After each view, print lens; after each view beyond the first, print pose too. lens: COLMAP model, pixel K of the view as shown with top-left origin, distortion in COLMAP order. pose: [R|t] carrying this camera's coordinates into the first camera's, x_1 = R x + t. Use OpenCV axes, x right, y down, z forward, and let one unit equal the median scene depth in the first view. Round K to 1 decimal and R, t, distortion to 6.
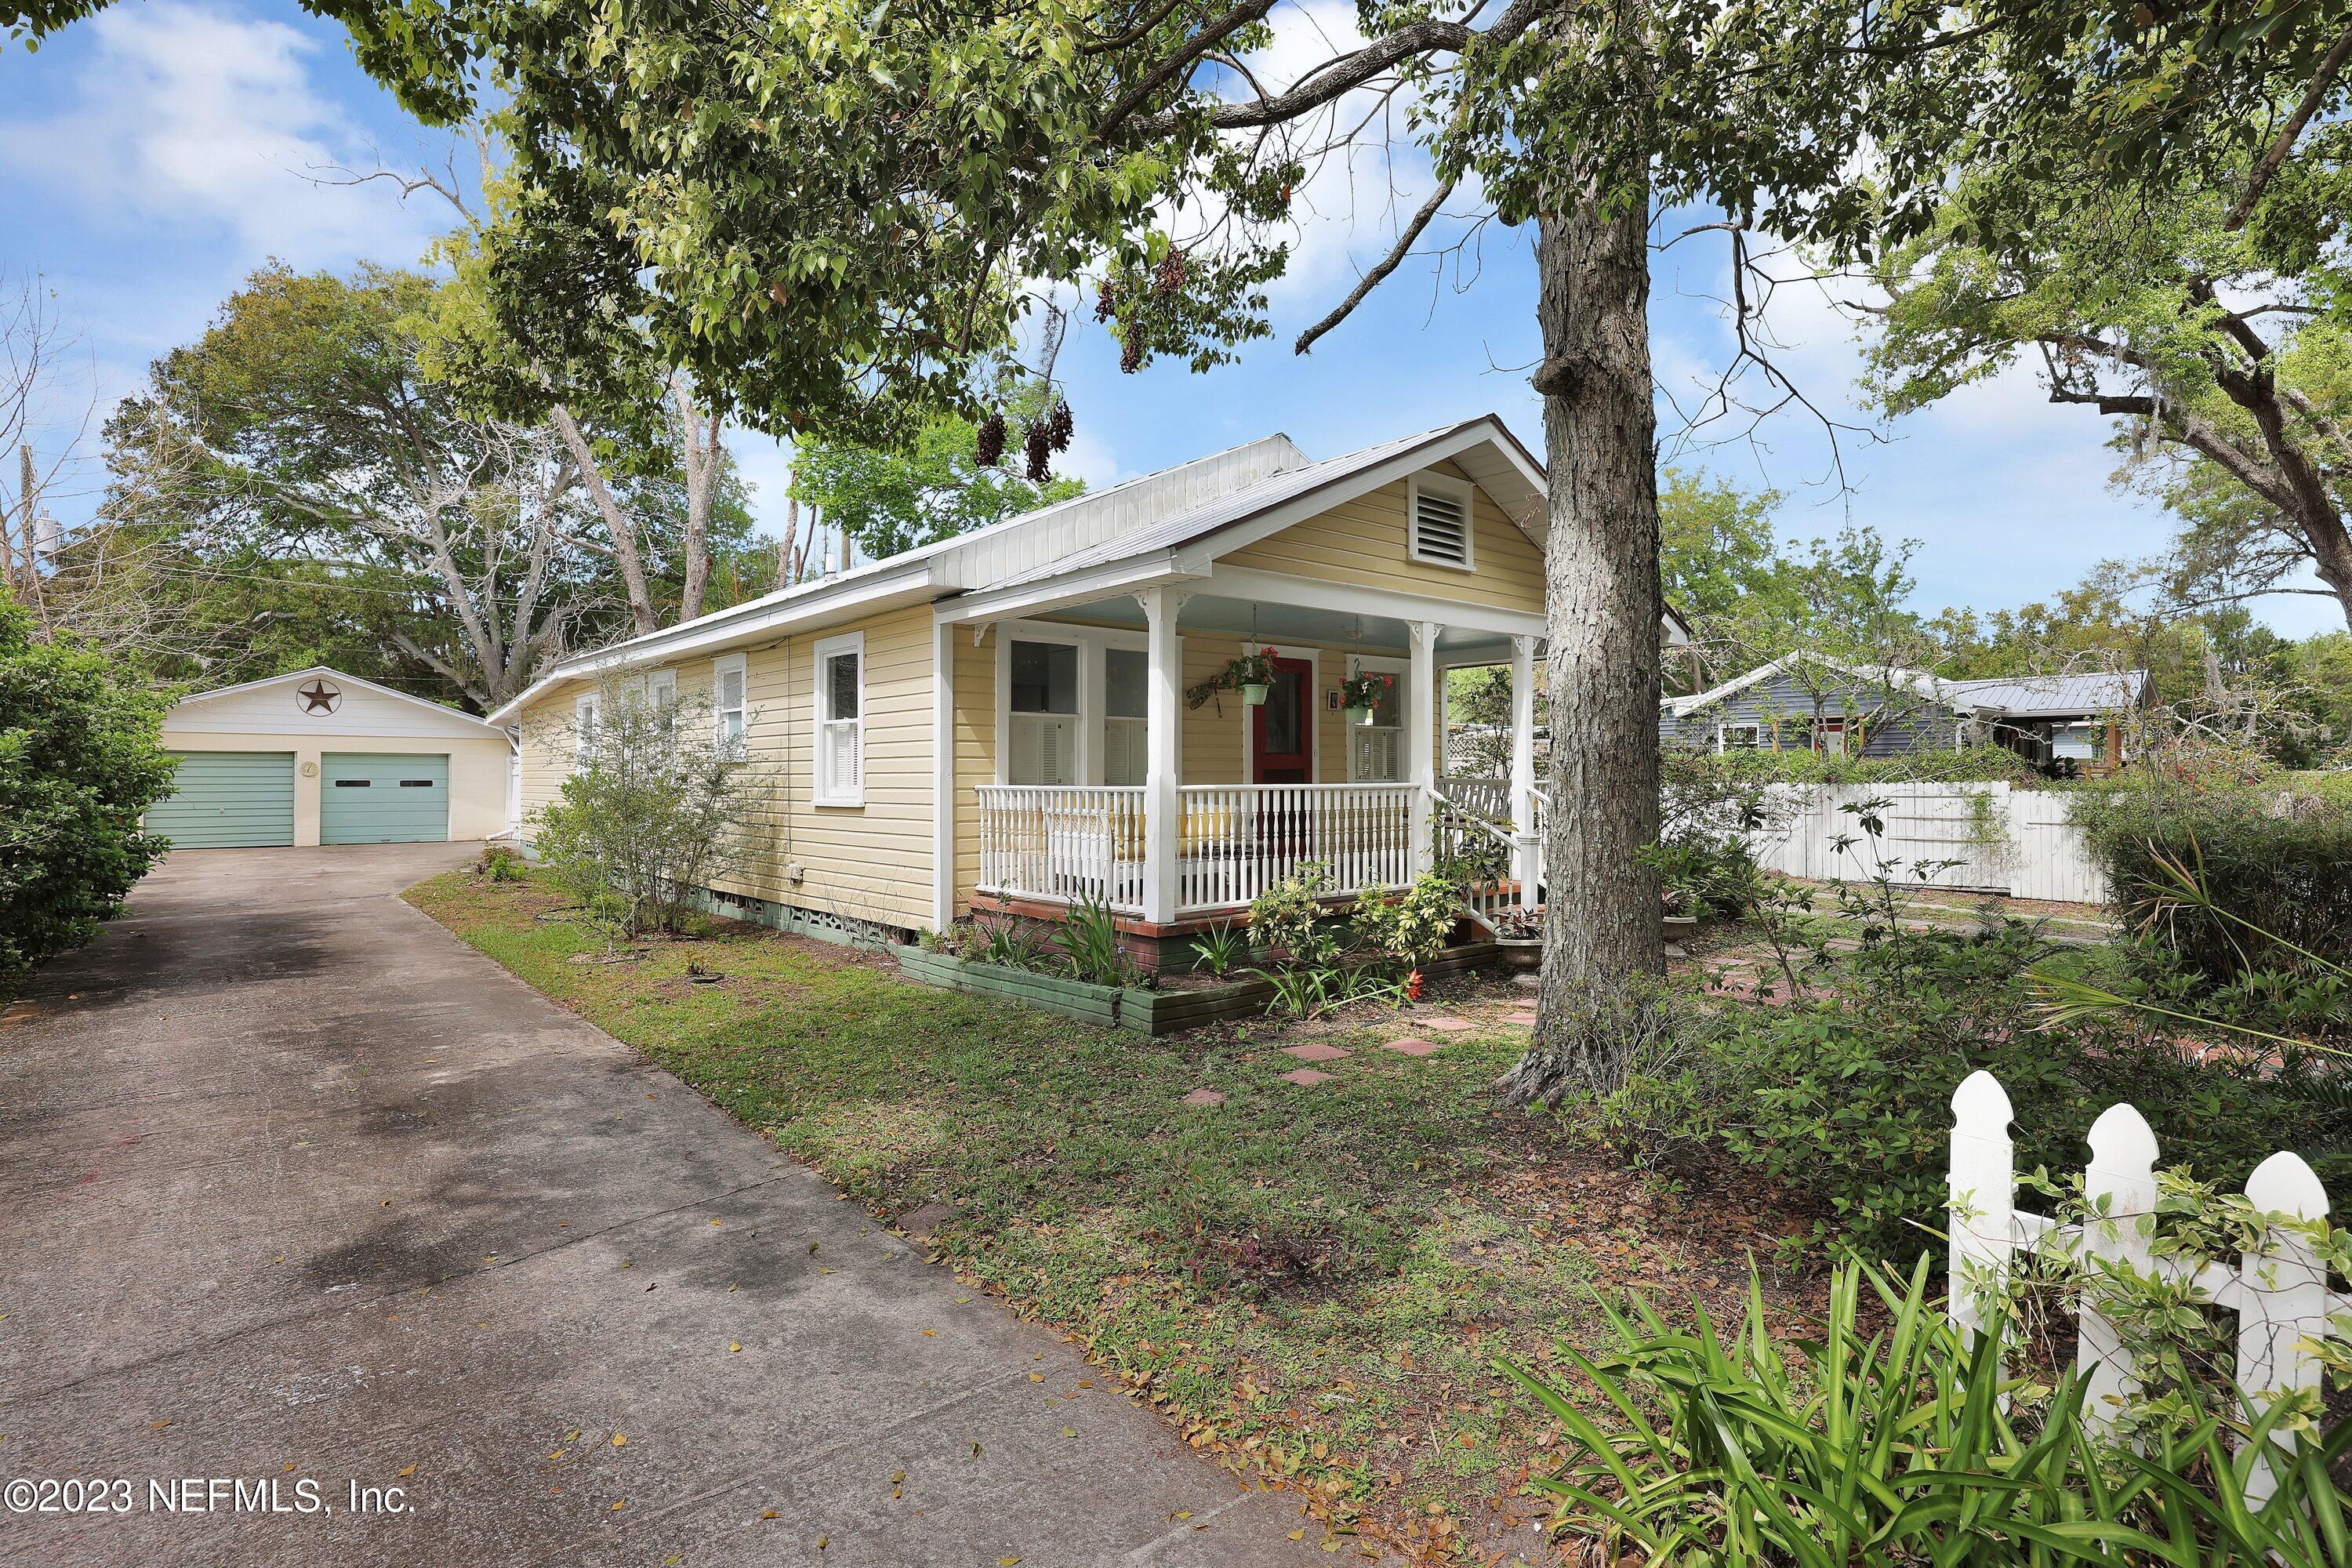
lens RADIAL K [[1147.6, 0, 1190.2], [0, 1147.6, 770.6], [0, 0, 1]] dist [-0.002741, -0.000014]
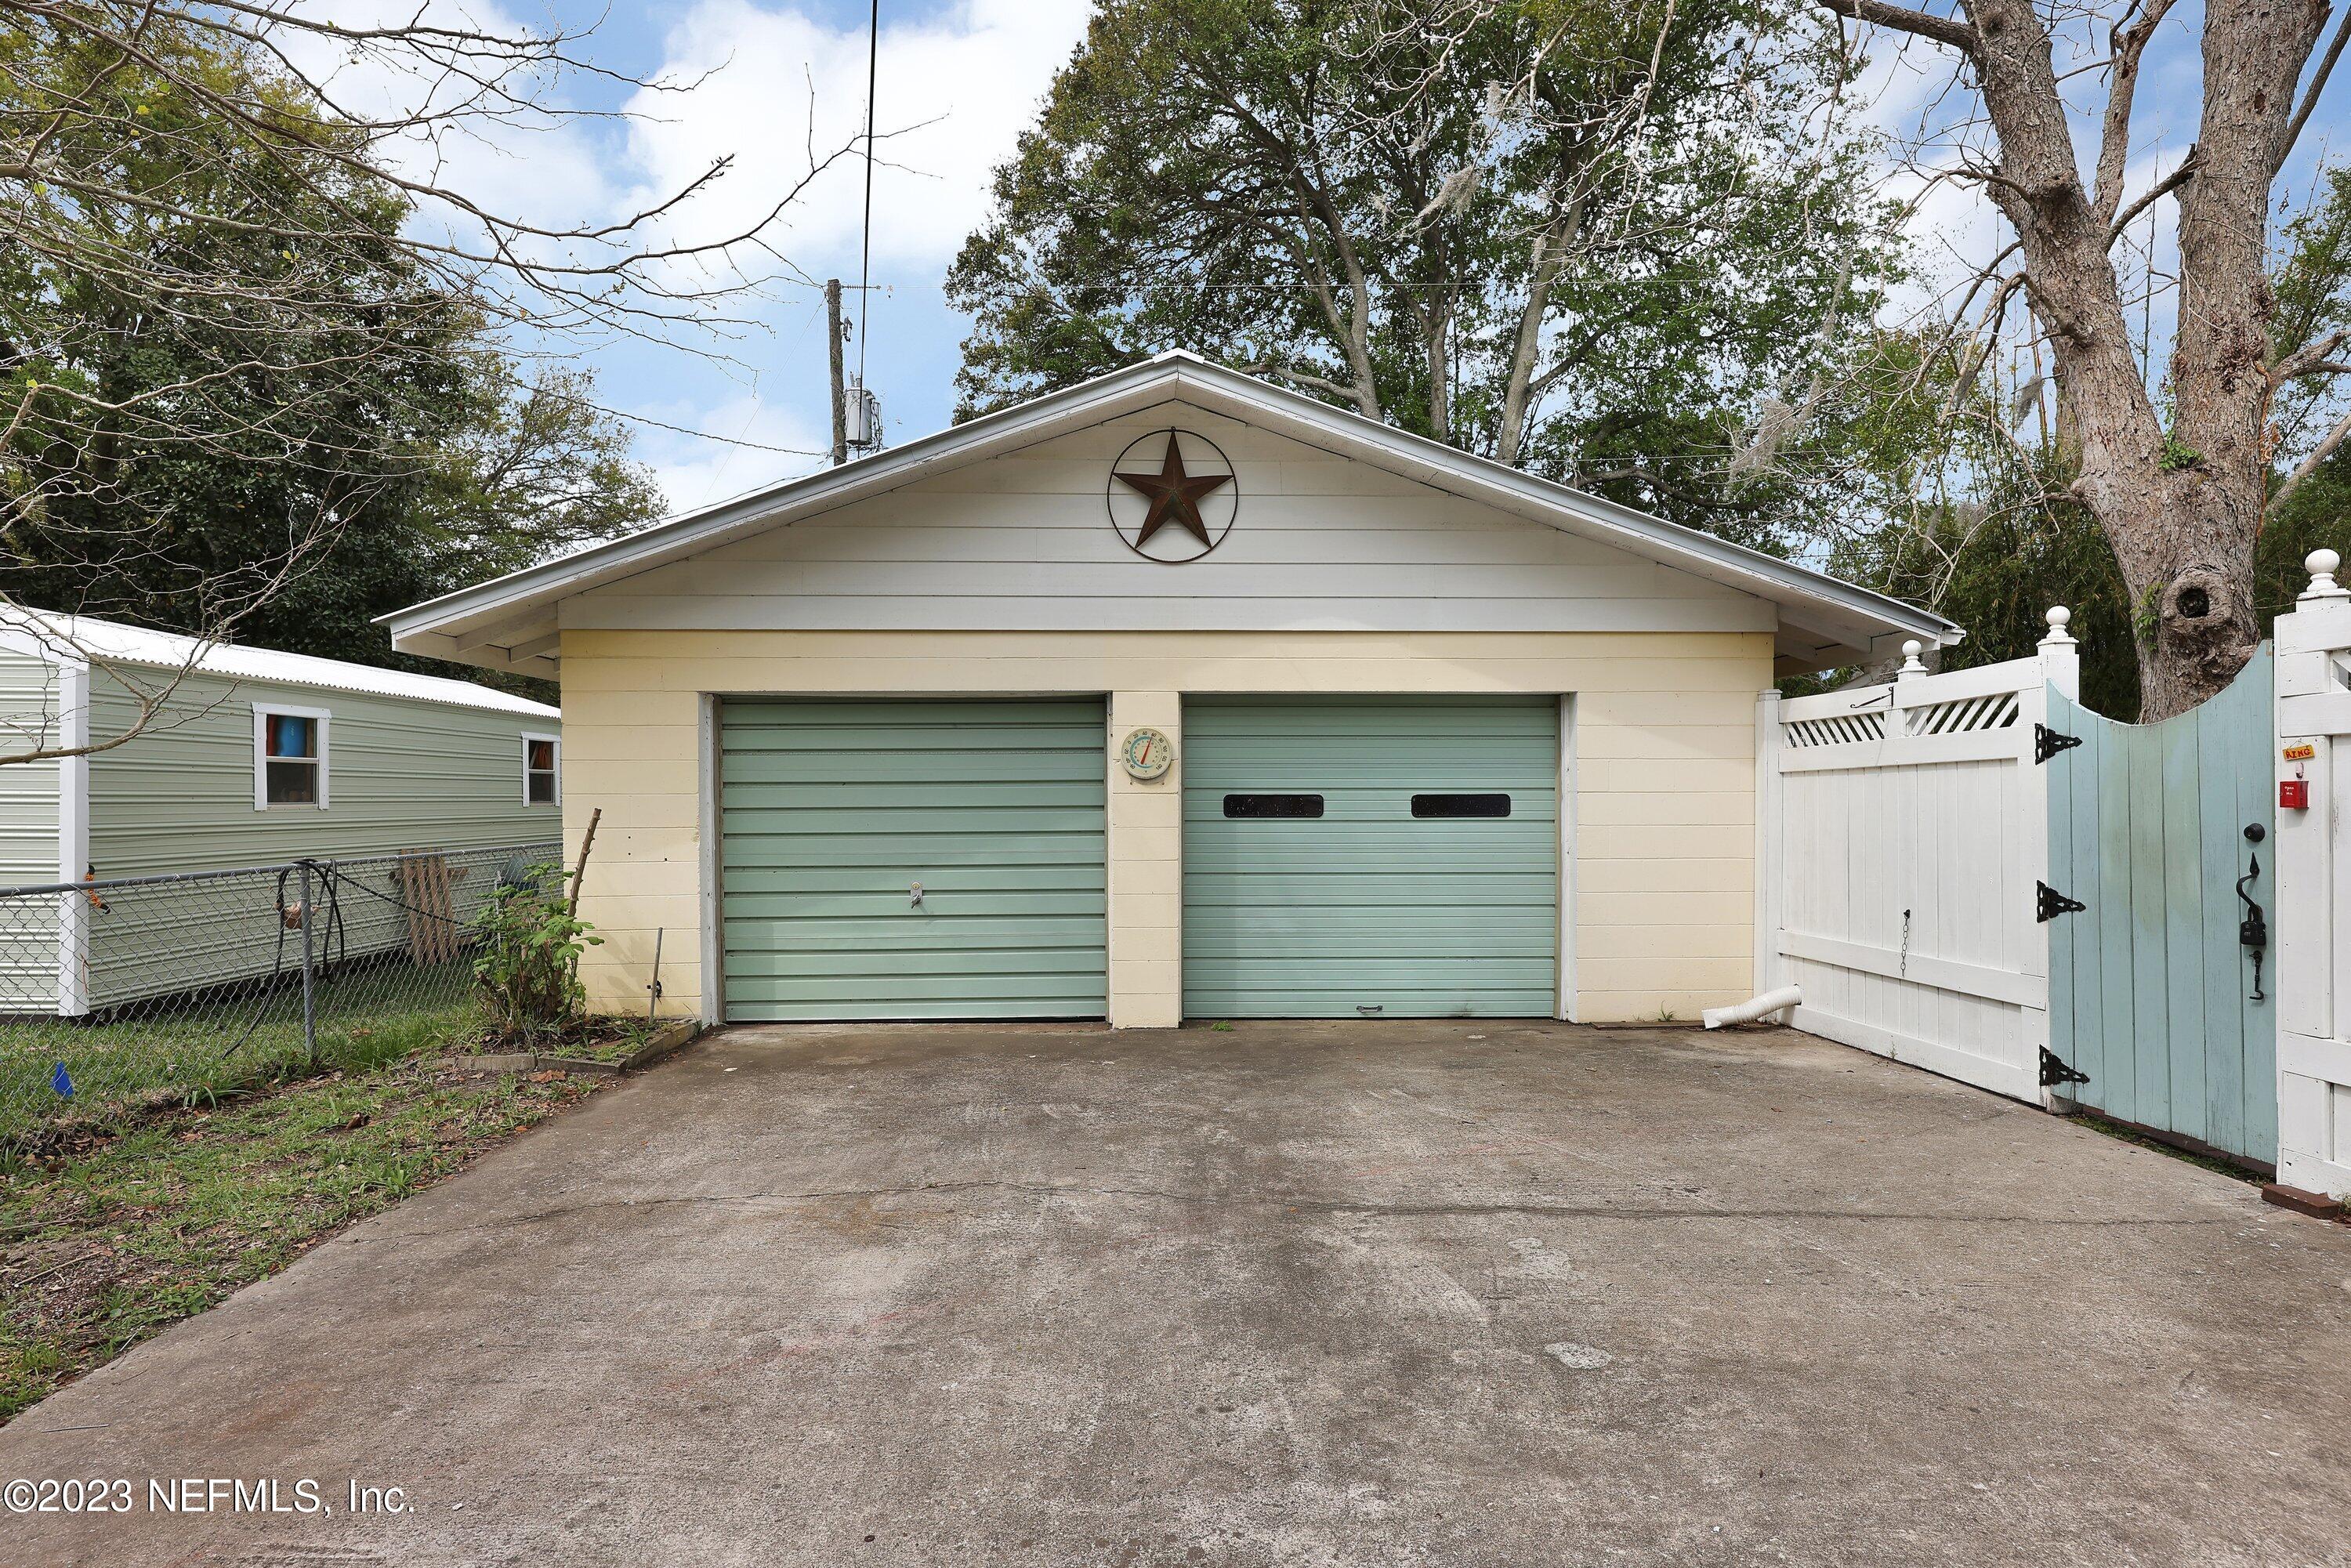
lens RADIAL K [[1147.1, 0, 1174.1], [0, 1147.1, 792.0], [0, 0, 1]] dist [-0.002741, -0.000014]
pose [[0.773558, -0.006159, -0.633695, -0.405935], [0.007589, 0.999971, -0.000454, 0.005538], [0.633680, -0.004458, 0.773583, 0.545275]]
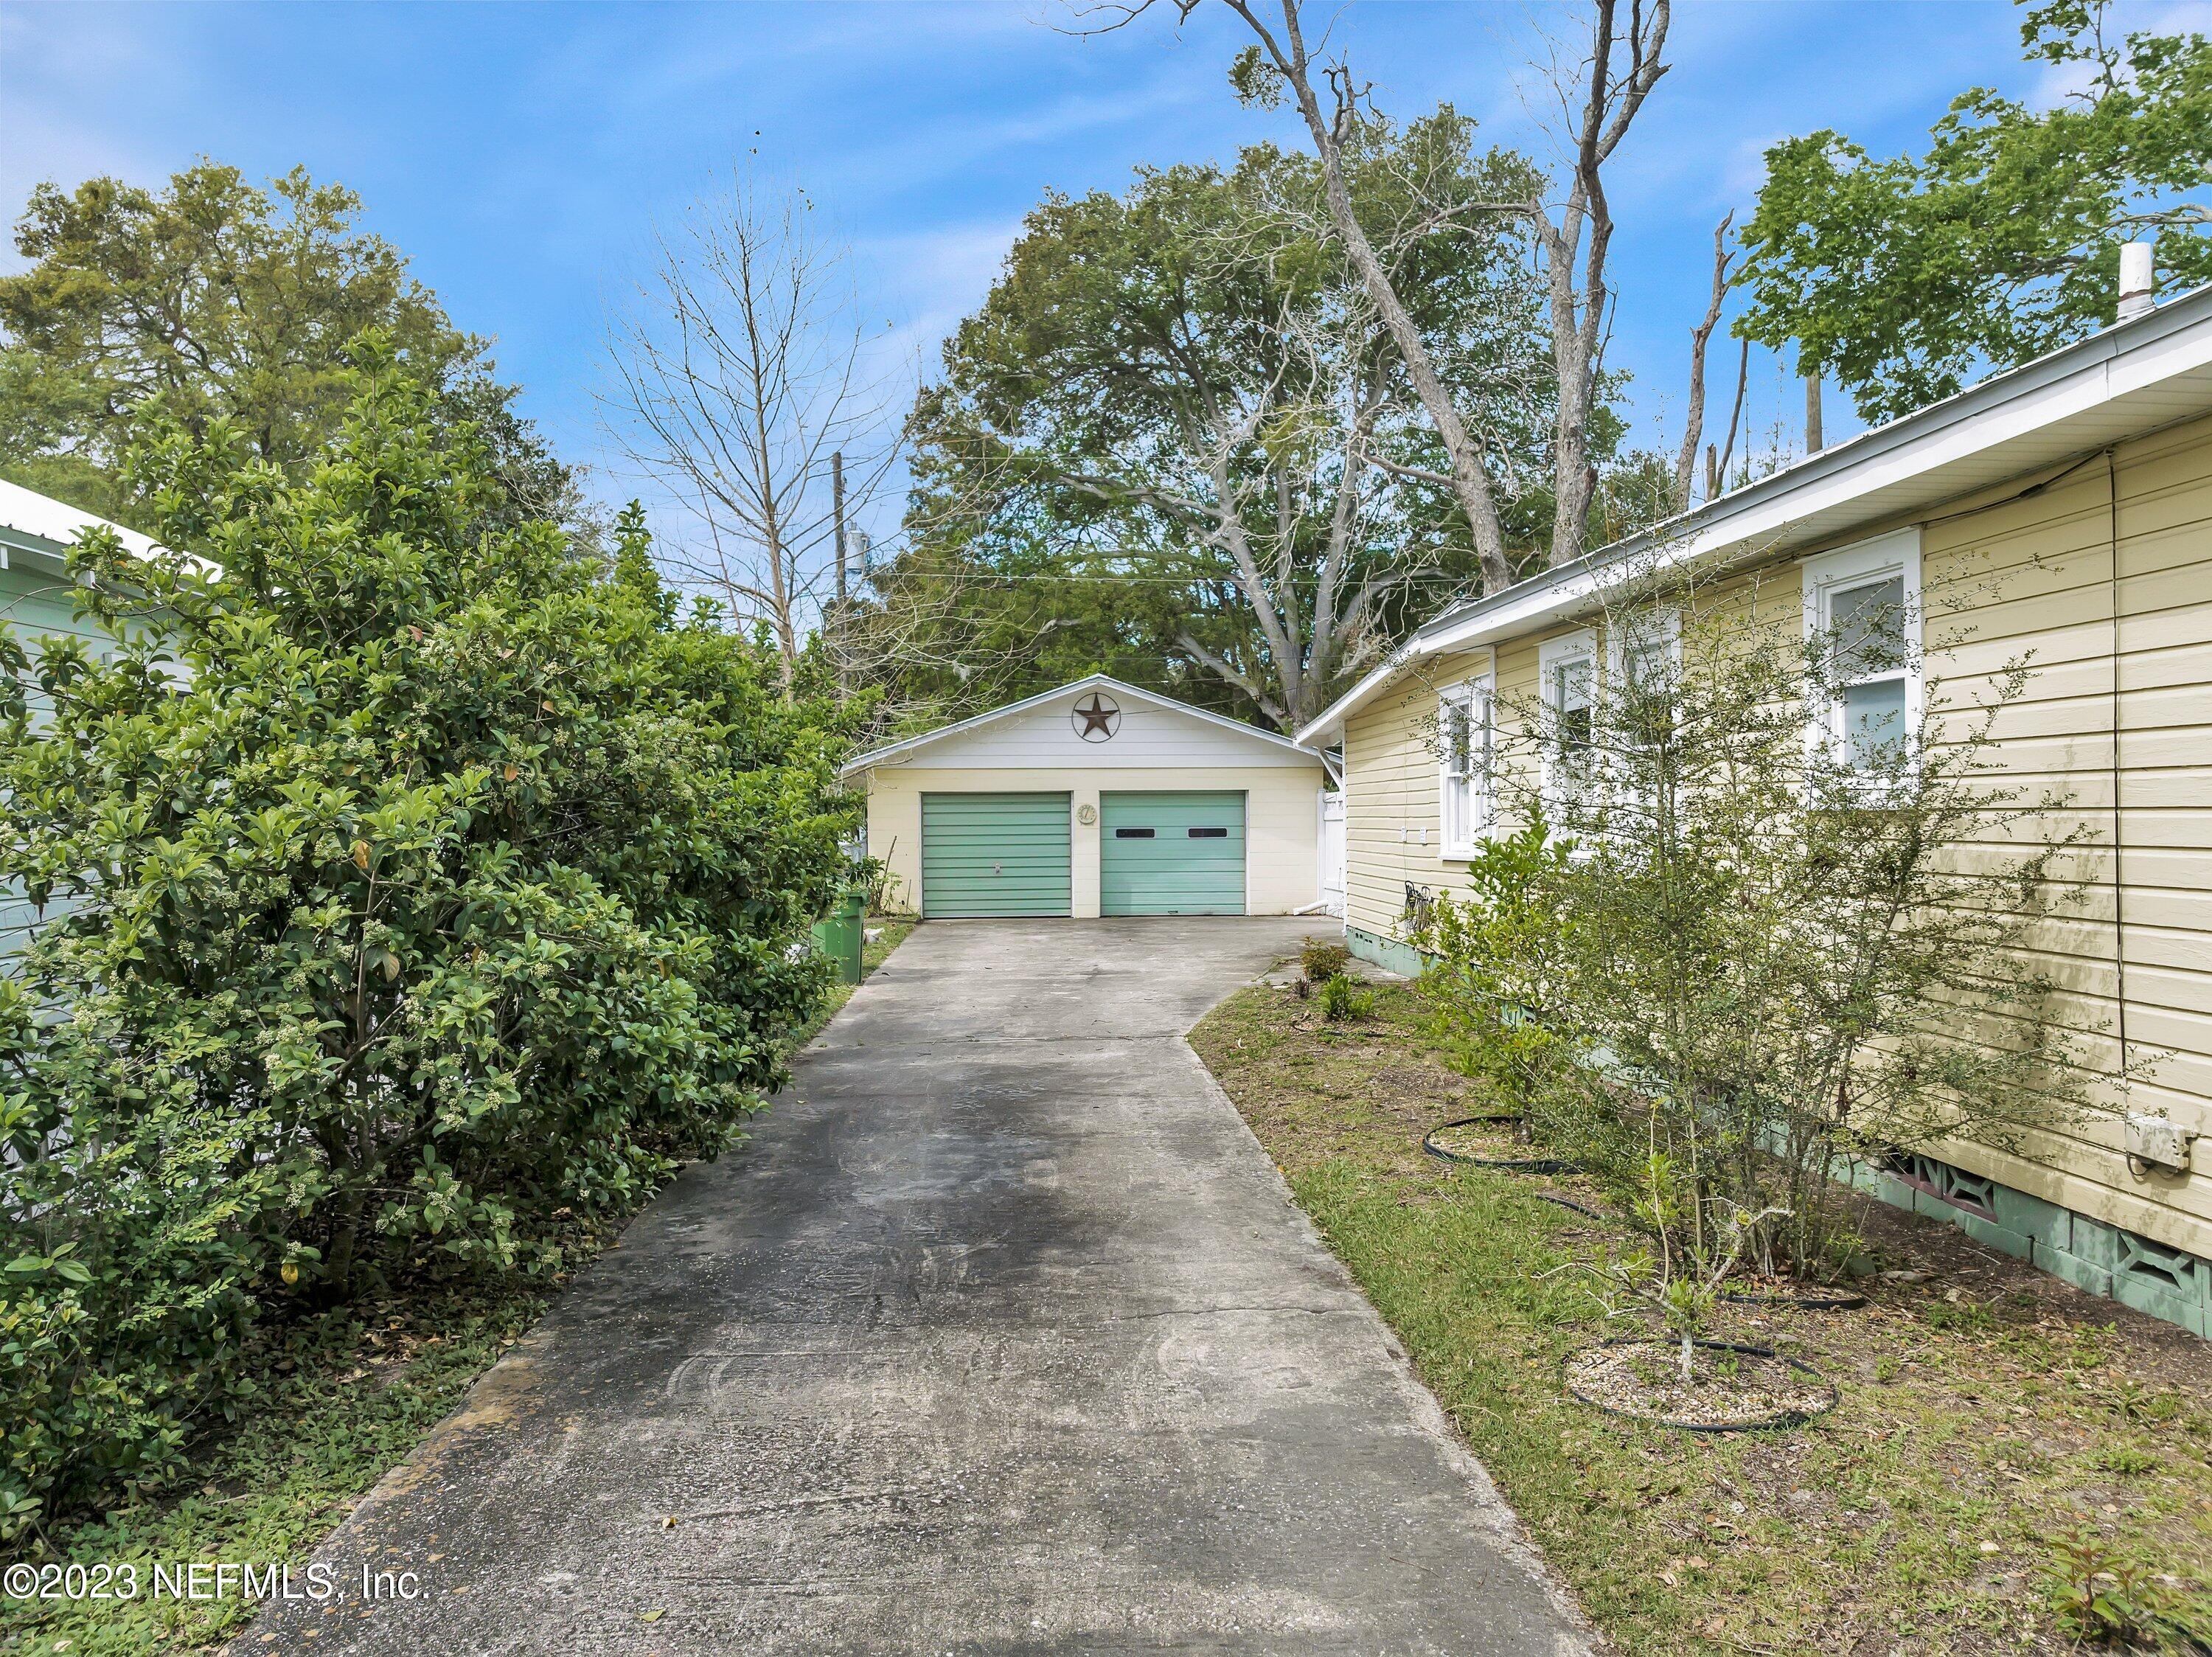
lens RADIAL K [[1545.5, 0, 1102.0], [0, 1545.5, 821.1], [0, 0, 1]] dist [-0.042145, 0.013564]
pose [[0.789507, -0.004940, -0.613721, -0.102734], [0.013425, 0.999867, 0.009222, -0.004171], [0.613594, -0.015521, 0.789469, 0.150570]]
